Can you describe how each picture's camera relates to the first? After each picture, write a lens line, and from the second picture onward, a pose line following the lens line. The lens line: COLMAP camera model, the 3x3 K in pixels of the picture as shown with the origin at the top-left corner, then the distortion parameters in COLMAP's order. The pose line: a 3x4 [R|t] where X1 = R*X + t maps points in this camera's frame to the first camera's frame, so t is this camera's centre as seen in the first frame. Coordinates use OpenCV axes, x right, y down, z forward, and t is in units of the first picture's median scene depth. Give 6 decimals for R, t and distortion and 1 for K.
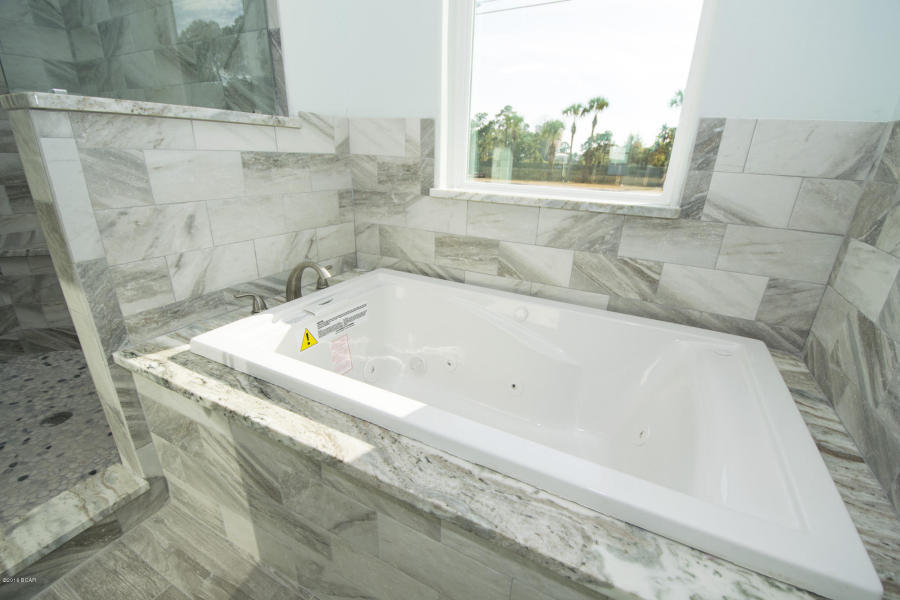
lens RADIAL K [[404.1, 0, 450.0], [0, 404.1, 300.0], [0, 0, 1]] dist [-0.017320, -0.000573]
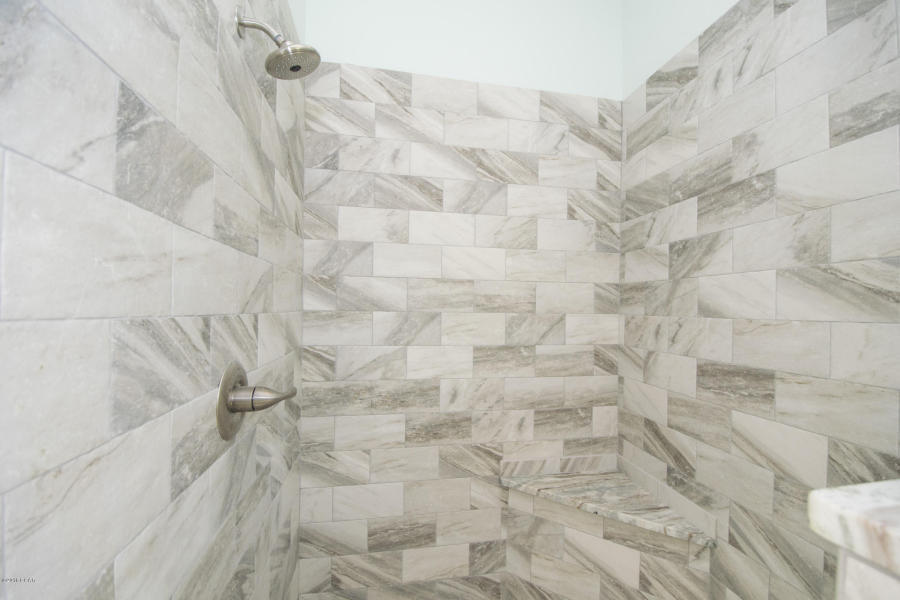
lens RADIAL K [[395.9, 0, 454.9], [0, 395.9, 309.6], [0, 0, 1]] dist [0.019501, -0.025874]
pose [[0.620401, -0.012185, -0.784190, -0.494252], [-0.283657, 0.928705, -0.238842, -0.228321], [0.731192, 0.370618, 0.572713, 0.225670]]
